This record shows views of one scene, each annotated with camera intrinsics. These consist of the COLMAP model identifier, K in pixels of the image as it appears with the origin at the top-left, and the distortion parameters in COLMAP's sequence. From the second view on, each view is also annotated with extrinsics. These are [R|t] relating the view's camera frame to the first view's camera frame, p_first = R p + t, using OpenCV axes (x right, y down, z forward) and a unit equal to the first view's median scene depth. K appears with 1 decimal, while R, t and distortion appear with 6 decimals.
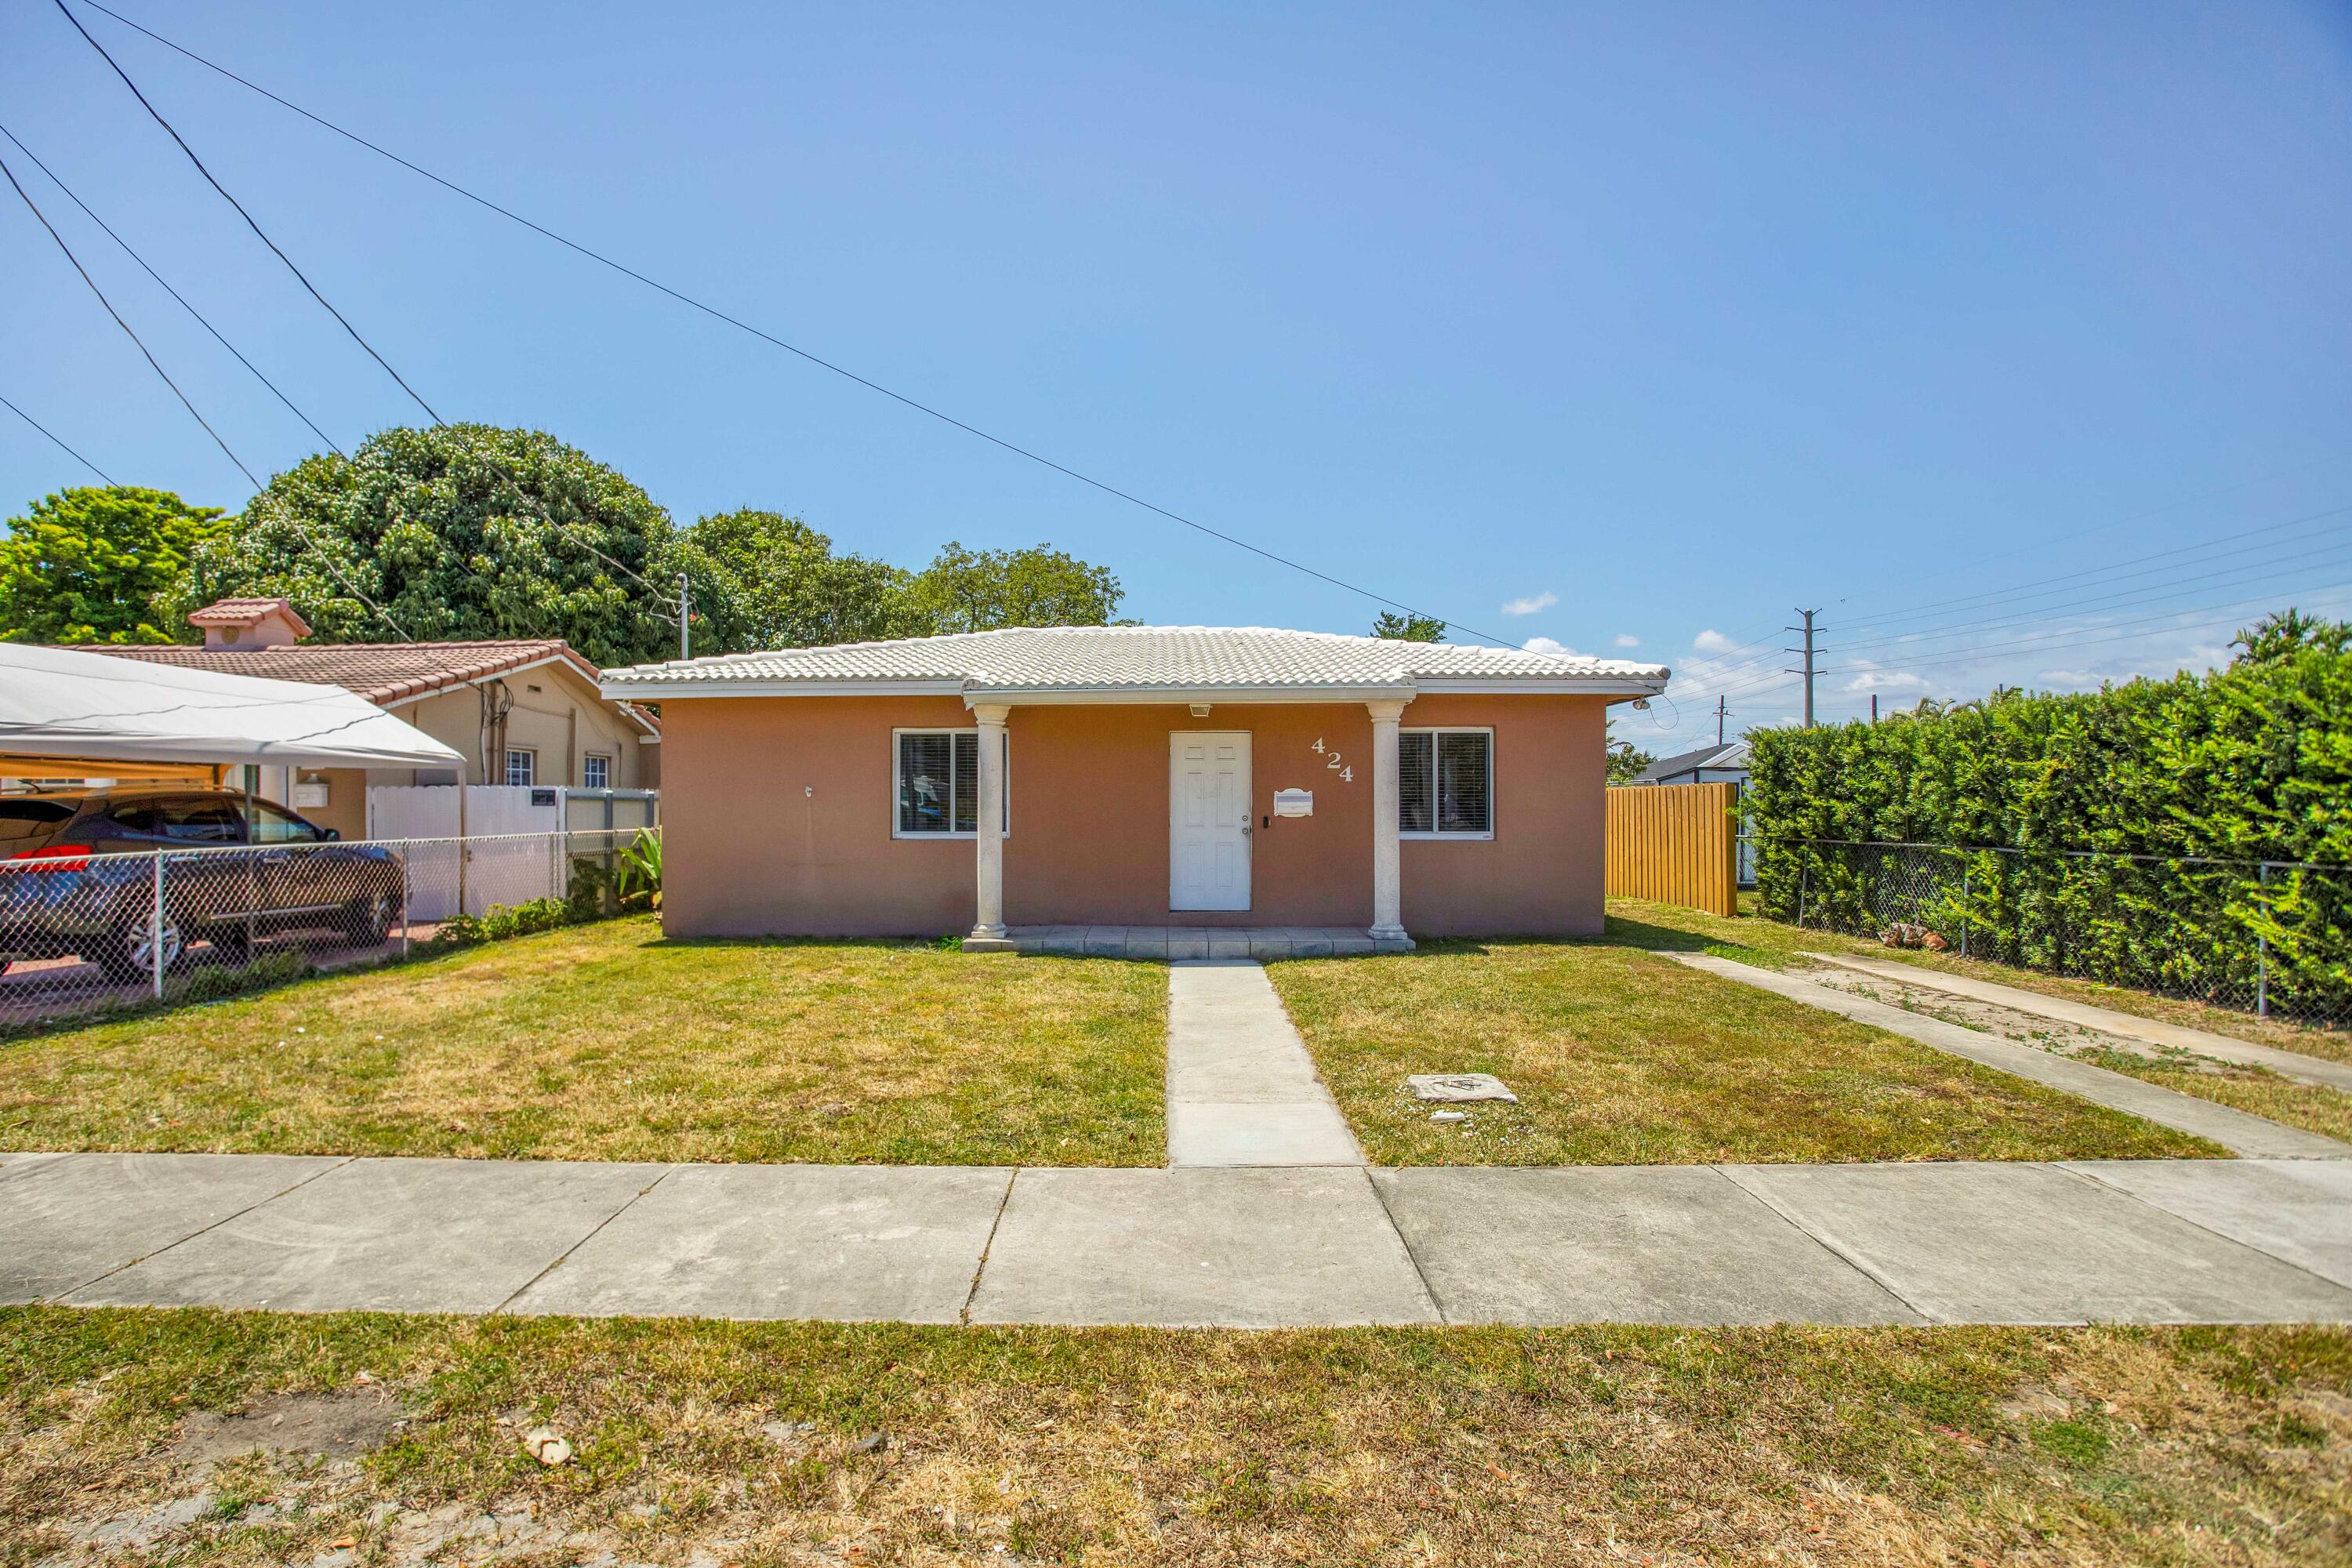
lens RADIAL K [[1168.3, 0, 1164.3], [0, 1168.3, 807.7], [0, 0, 1]] dist [-0.029845, 0.005913]
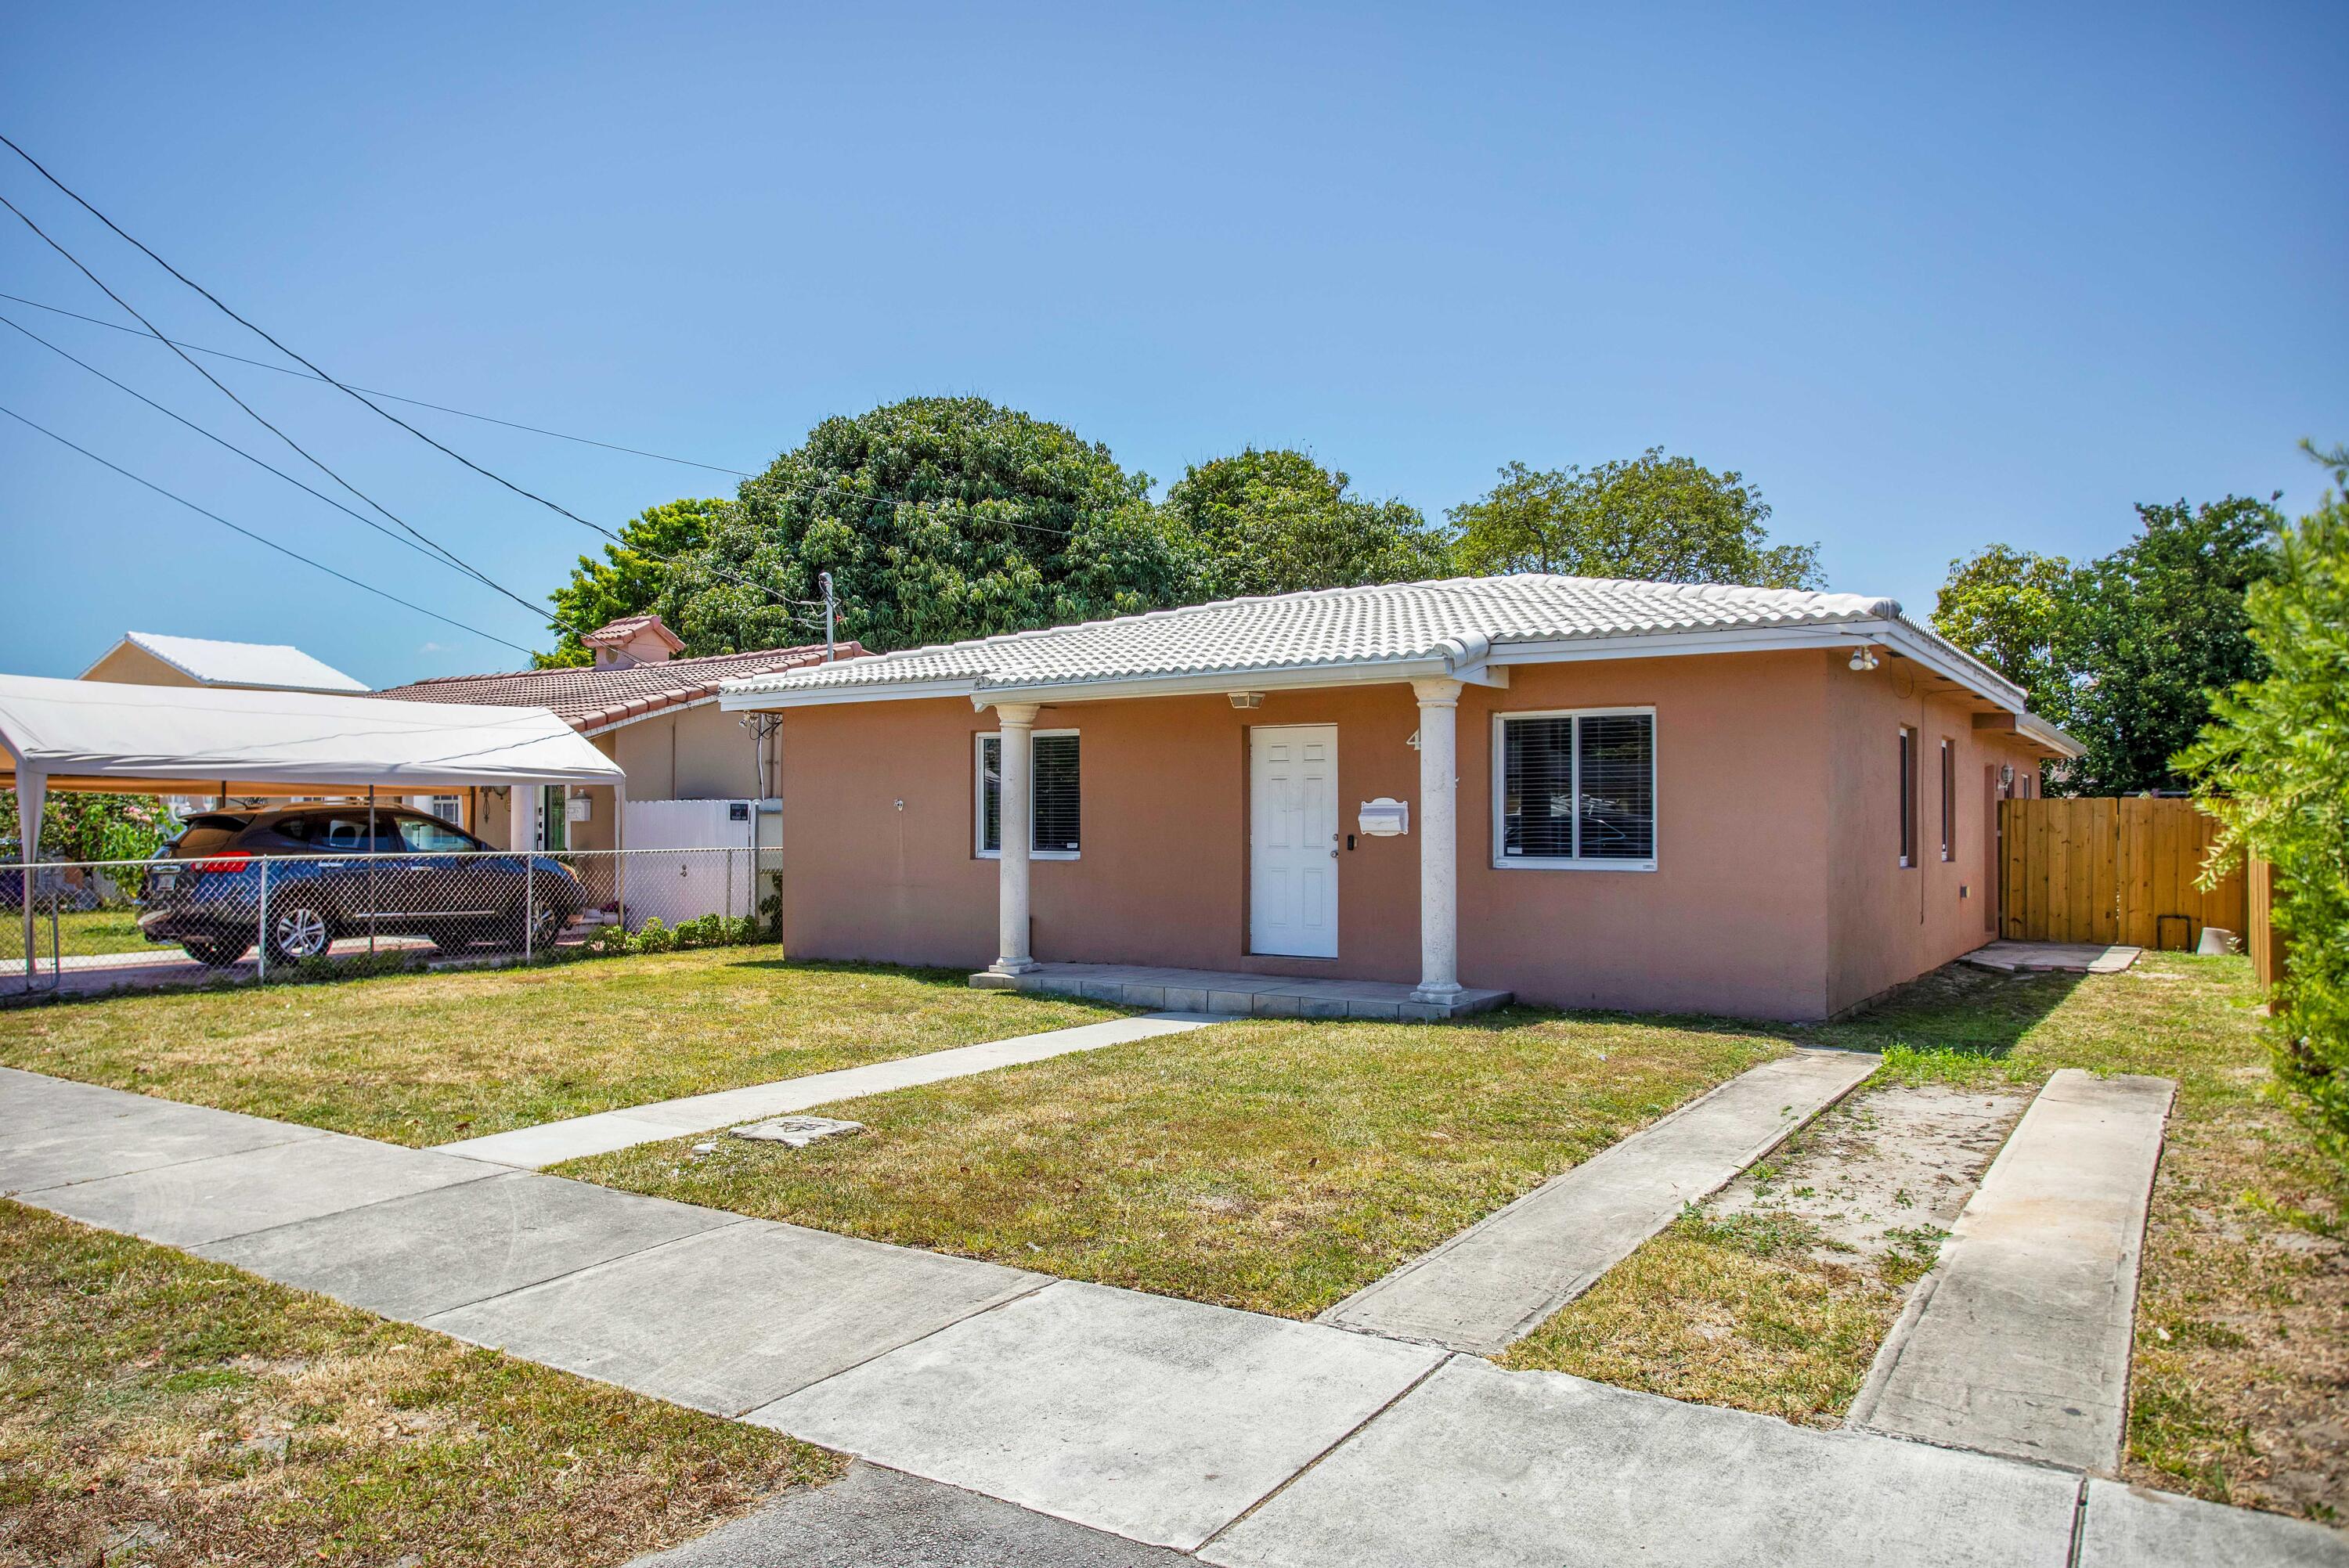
lens RADIAL K [[1646.7, 0, 1169.9], [0, 1646.7, 836.8], [0, 0, 1]] dist [-0.017517, -0.003392]
pose [[0.841587, 0.006492, -0.540083, 0.405676], [-0.002233, 0.999961, 0.008541, -0.000092], [0.540117, -0.005982, 0.841569, 0.027000]]
